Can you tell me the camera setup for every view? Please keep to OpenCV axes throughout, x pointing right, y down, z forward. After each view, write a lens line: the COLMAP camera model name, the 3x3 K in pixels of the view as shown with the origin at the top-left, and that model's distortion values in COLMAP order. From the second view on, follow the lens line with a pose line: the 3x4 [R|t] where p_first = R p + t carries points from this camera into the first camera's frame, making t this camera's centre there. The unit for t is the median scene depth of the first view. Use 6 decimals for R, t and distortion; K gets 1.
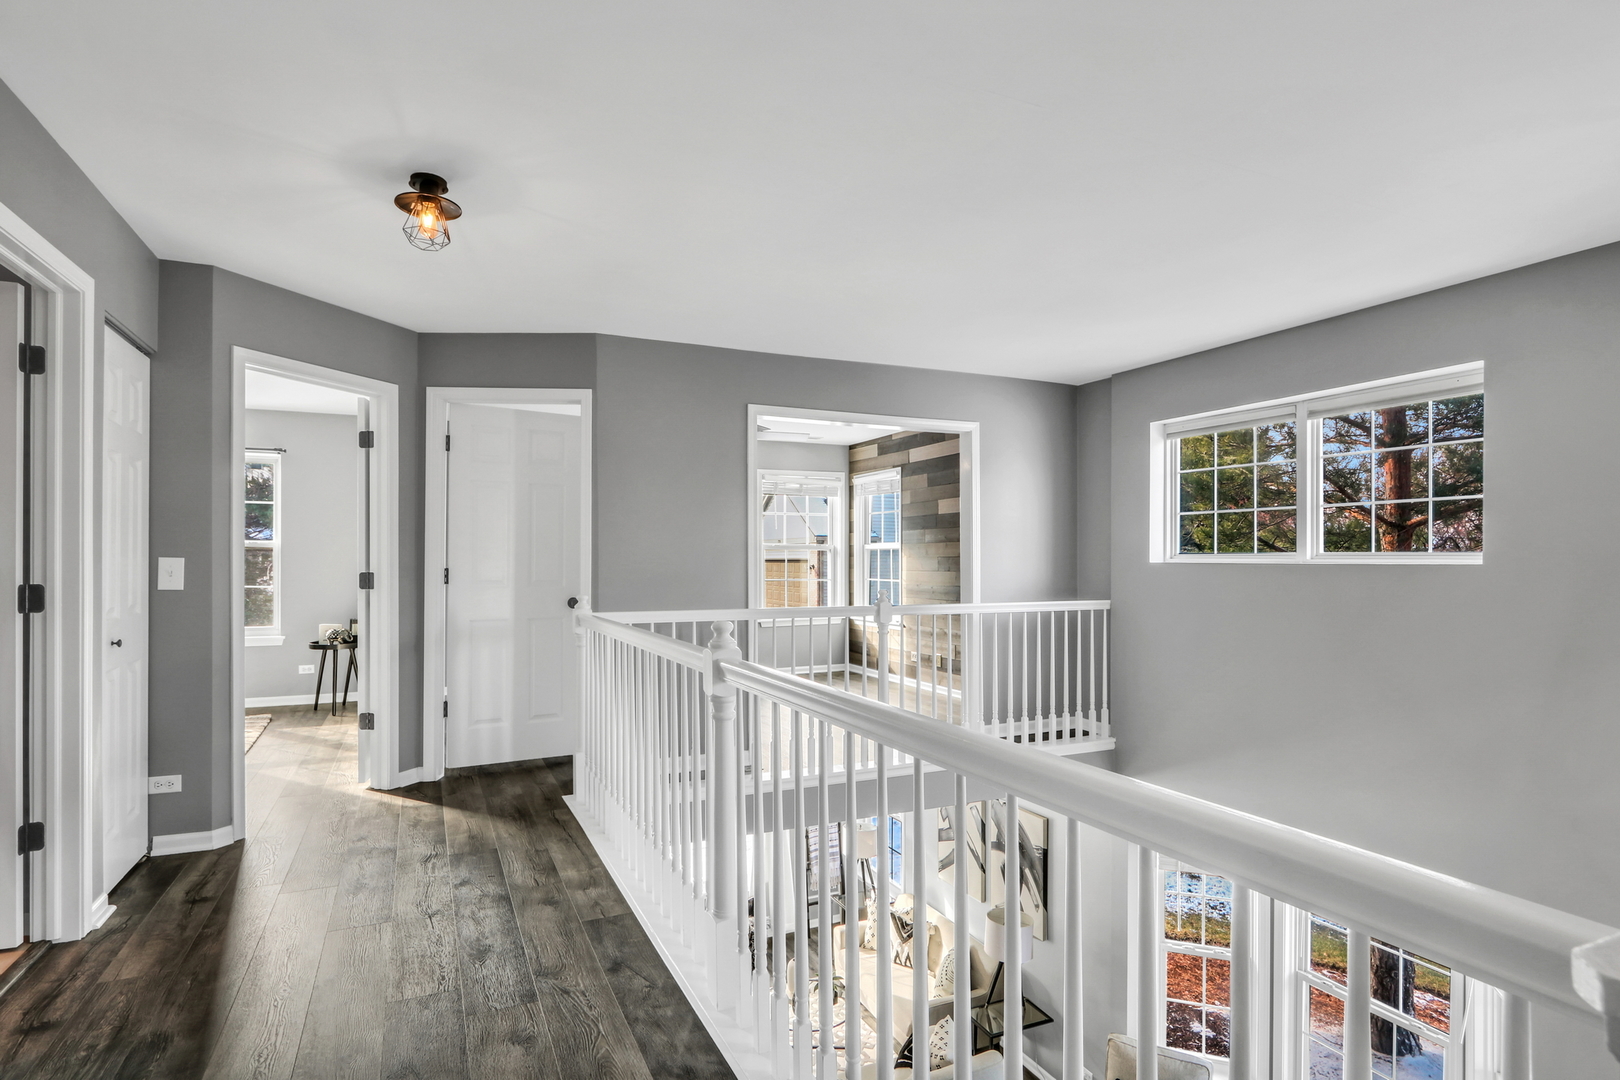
lens RADIAL K [[804.0, 0, 793.0], [0, 804.0, 562.1], [0, 0, 1]] dist [-0.012317, 0.003344]
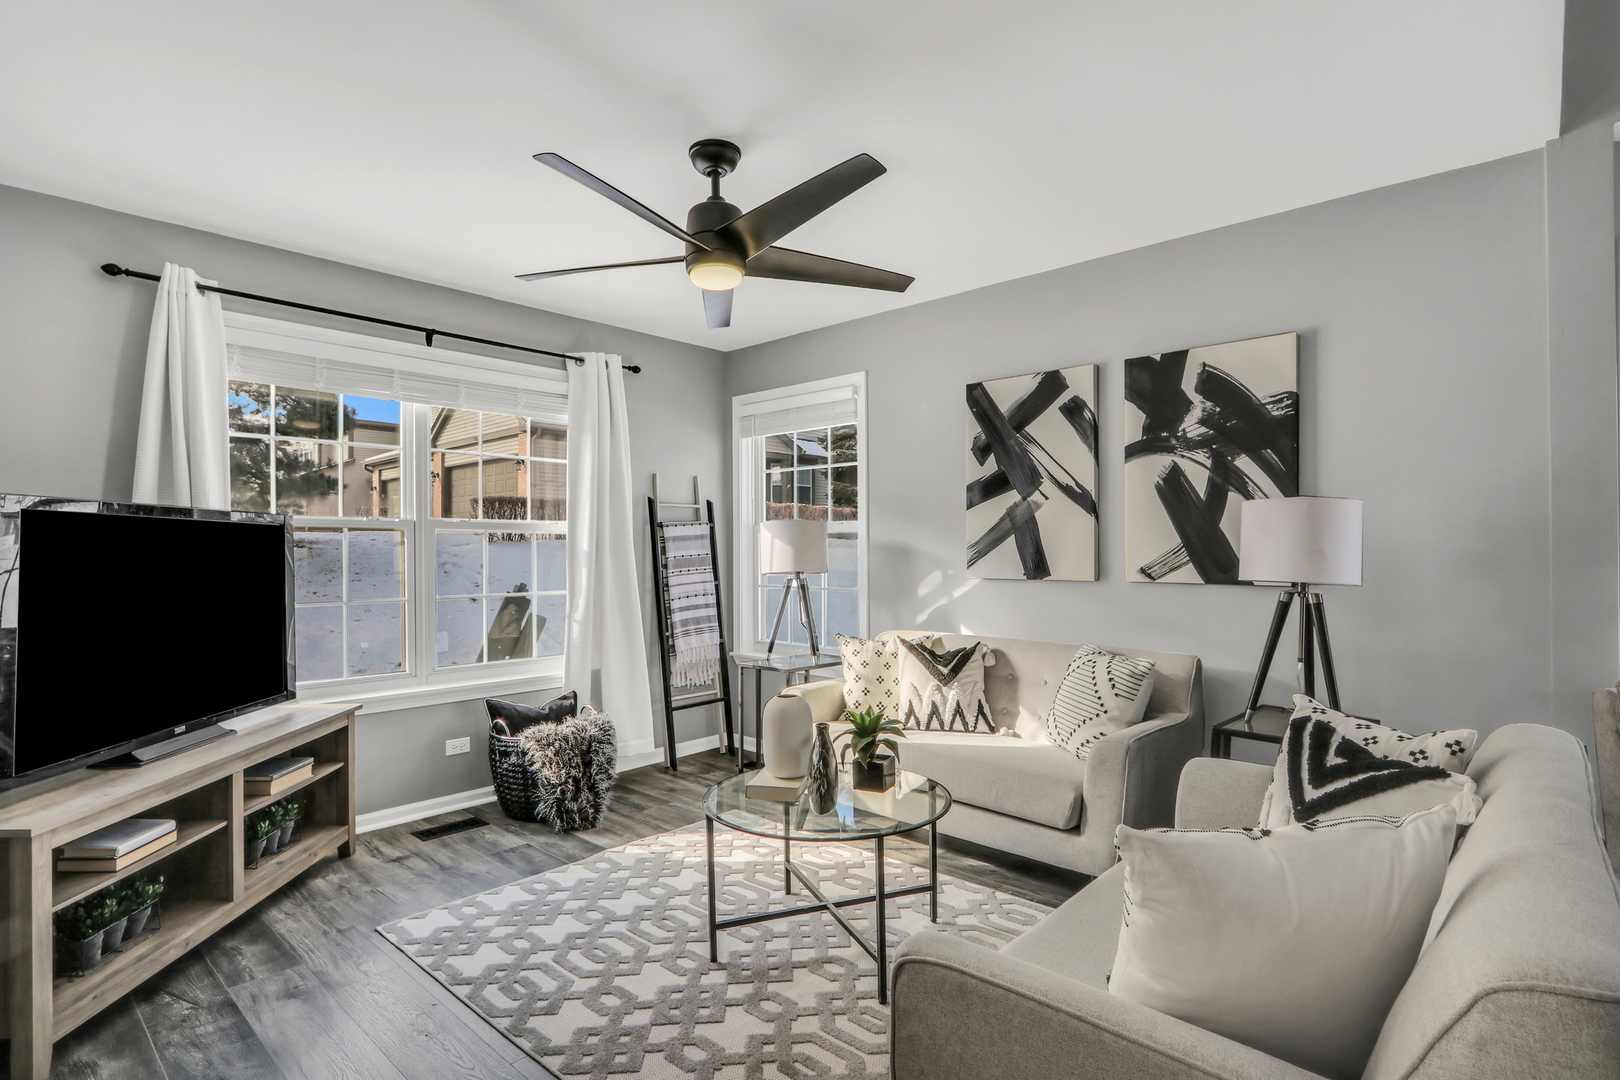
lens RADIAL K [[804.0, 0, 786.4], [0, 804.0, 555.2], [0, 0, 1]] dist [-0.012317, 0.003344]
pose [[0.926236, -0.009690, 0.376819, -0.140313], [0.004977, 0.999897, 0.013478, 0.407326], [-0.376911, -0.010609, 0.926189, 0.612074]]
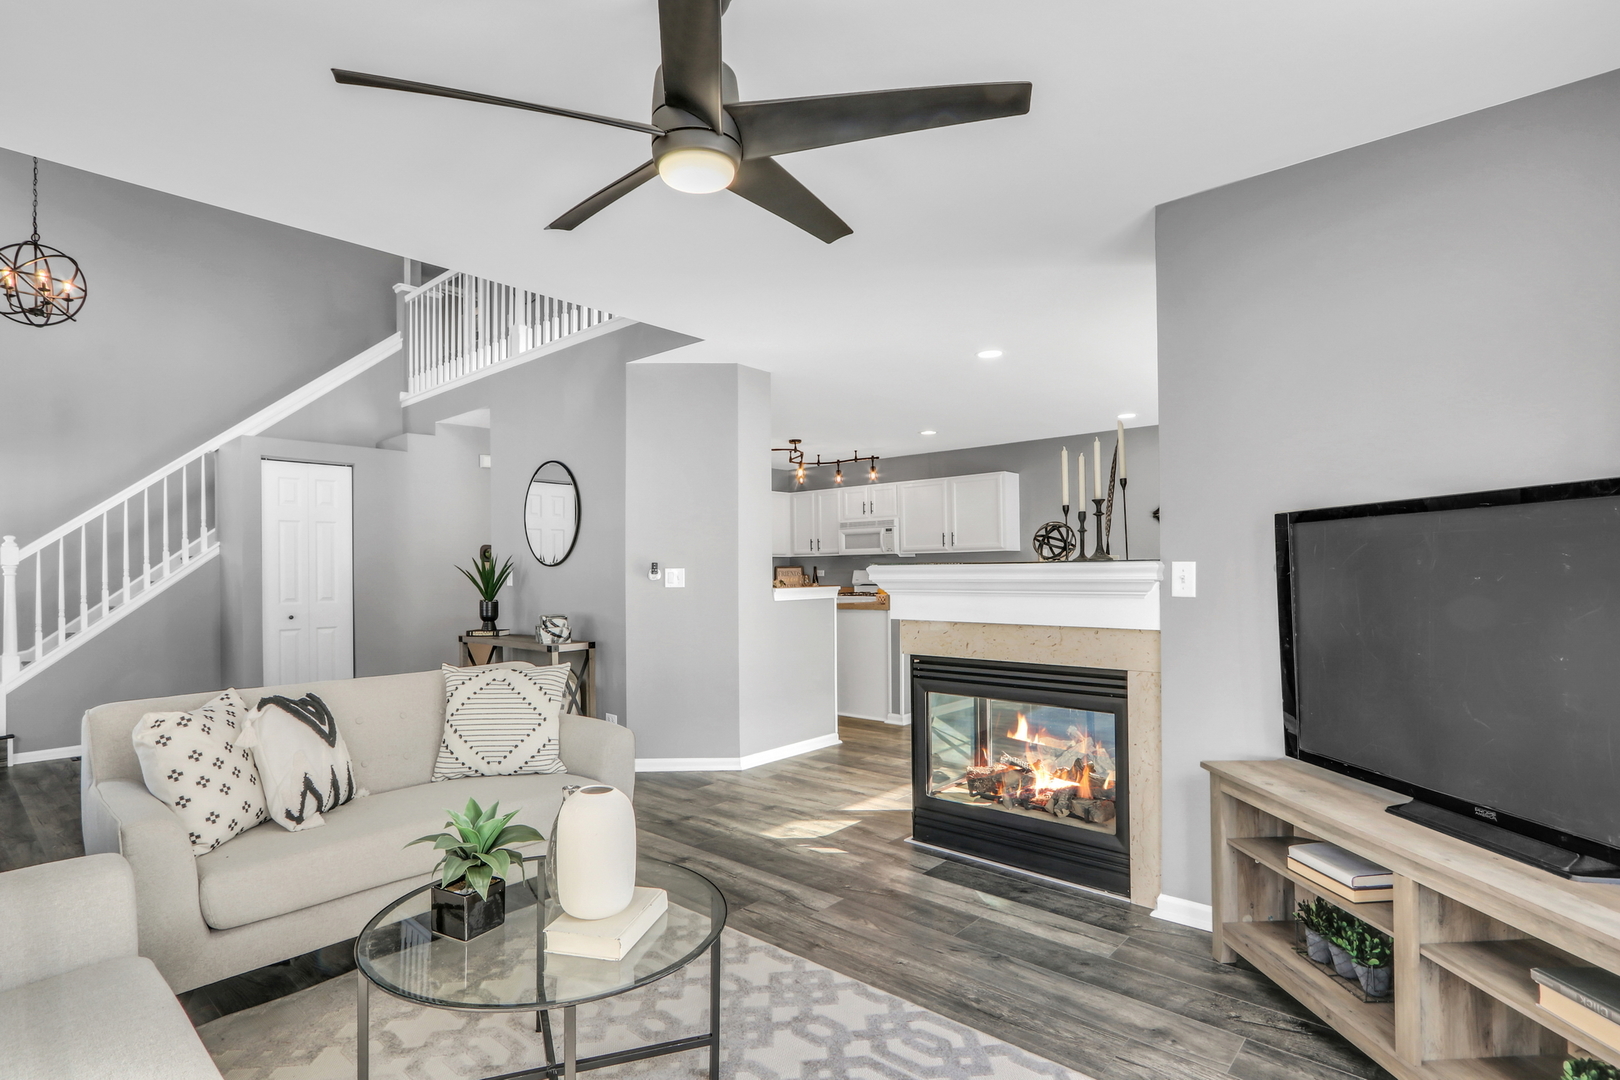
lens RADIAL K [[786.7, 0, 796.3], [0, 786.7, 580.5], [0, 0, 1]] dist [-0.023791, 0.005354]
pose [[-0.914272, 0.012725, -0.404901, 0.041820], [0.011862, 0.999919, 0.004641, 0.414098], [0.404927, -0.000560, -0.914349, 1.214815]]
